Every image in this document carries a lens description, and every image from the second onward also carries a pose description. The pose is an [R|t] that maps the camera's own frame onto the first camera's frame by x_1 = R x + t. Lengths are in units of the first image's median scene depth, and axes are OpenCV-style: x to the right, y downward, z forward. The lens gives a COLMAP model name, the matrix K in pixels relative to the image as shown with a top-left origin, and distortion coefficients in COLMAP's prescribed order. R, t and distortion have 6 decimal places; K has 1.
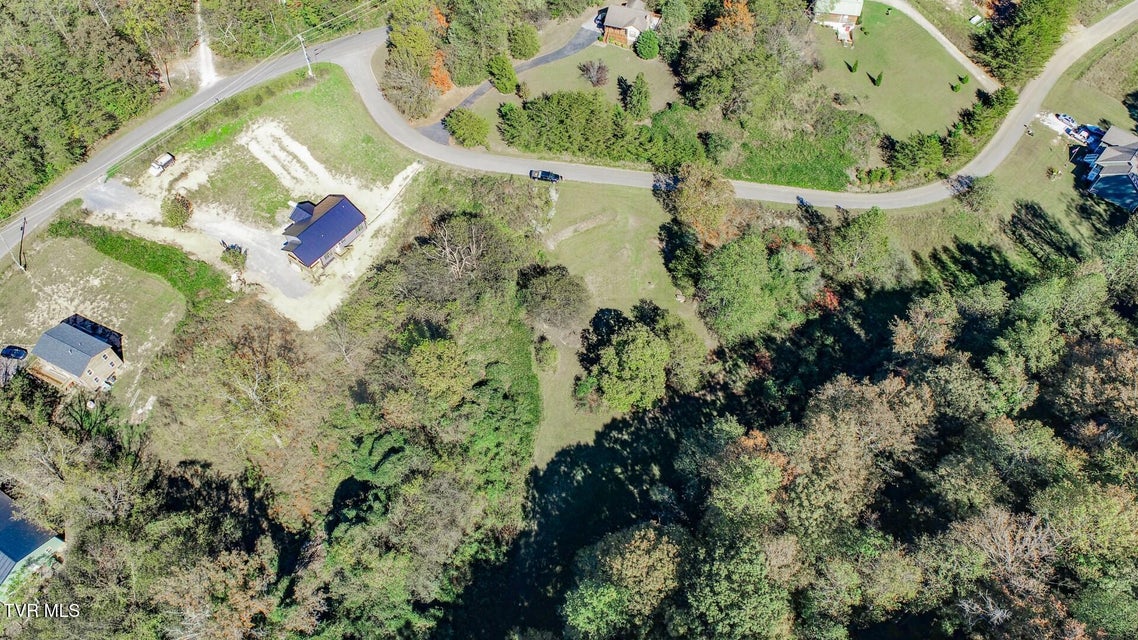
lens RADIAL K [[741.0, 0, 576.6], [0, 741.0, 319.6], [0, 0, 1]] dist [-0.009698, 0.002793]
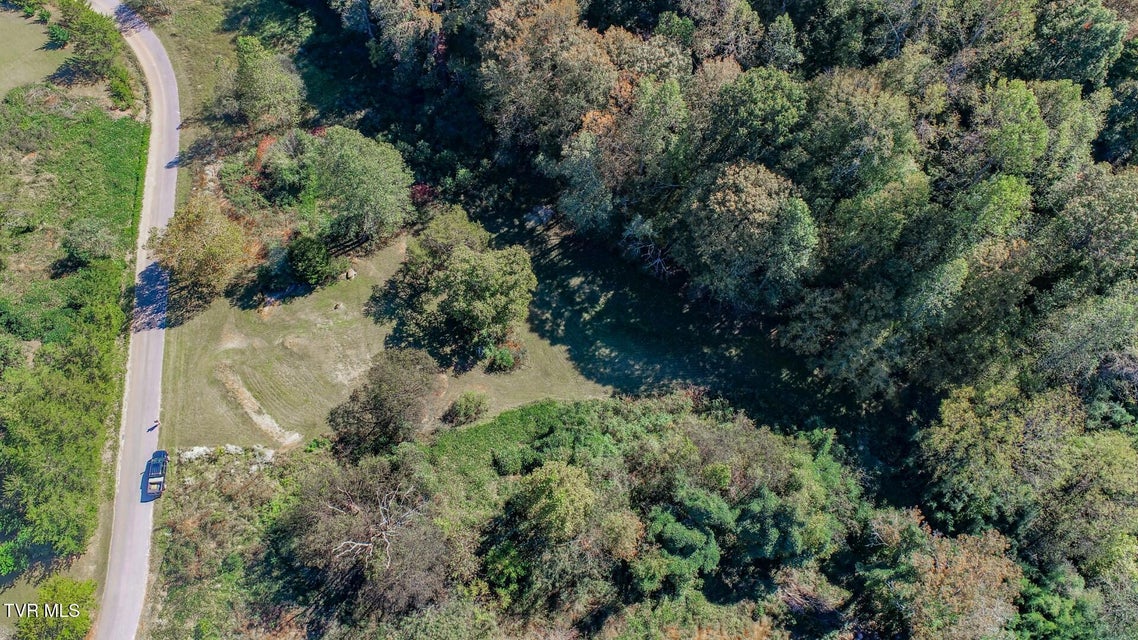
lens RADIAL K [[779.8, 0, 575.8], [0, 779.8, 330.5], [0, 0, 1]] dist [-0.013600, 0.006416]
pose [[-0.251007, -0.874530, 0.414962, -0.294480], [0.786399, 0.065730, 0.614212, -0.326656], [-0.564422, 0.480497, 0.671231, 0.325586]]
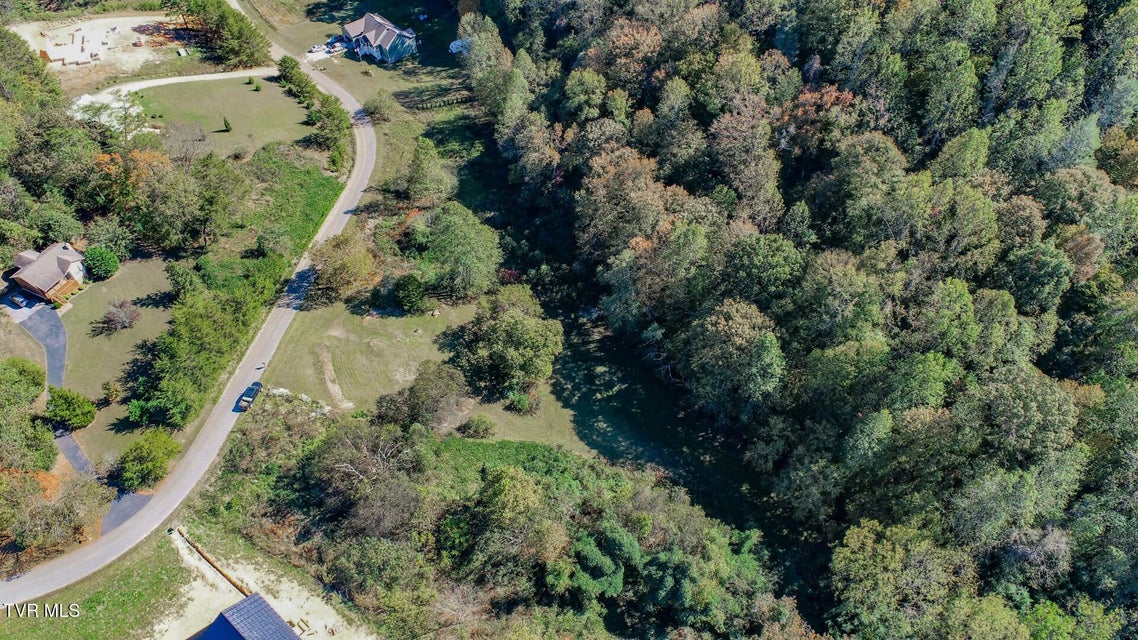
lens RADIAL K [[779.8, 0, 565.7], [0, 779.8, 321.7], [0, 0, 1]] dist [-0.013600, 0.006416]
pose [[0.094023, -0.762757, 0.639813, -0.513191], [0.817185, 0.426206, 0.388016, -0.282475], [-0.568655, 0.486364, 0.663387, 0.176351]]
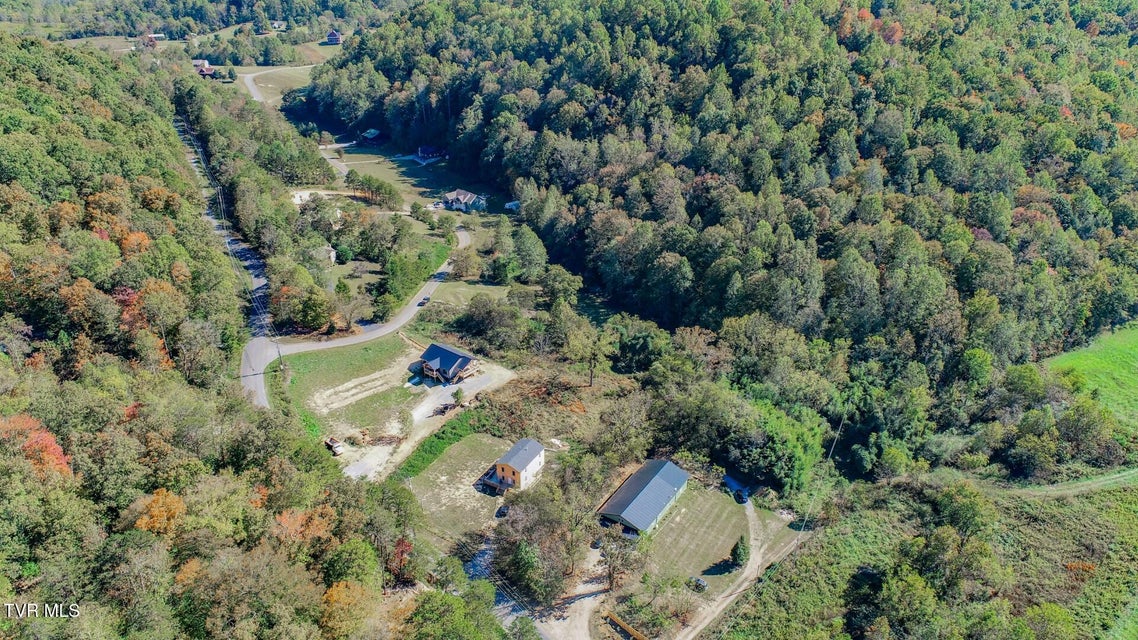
lens RADIAL K [[779.8, 0, 565.2], [0, 779.8, 319.9], [0, 0, 1]] dist [-0.013600, 0.006416]
pose [[0.066561, -0.449712, 0.890690, -1.598654], [0.821754, 0.531029, 0.206709, -0.277649], [-0.565942, 0.718169, 0.404898, 0.157492]]
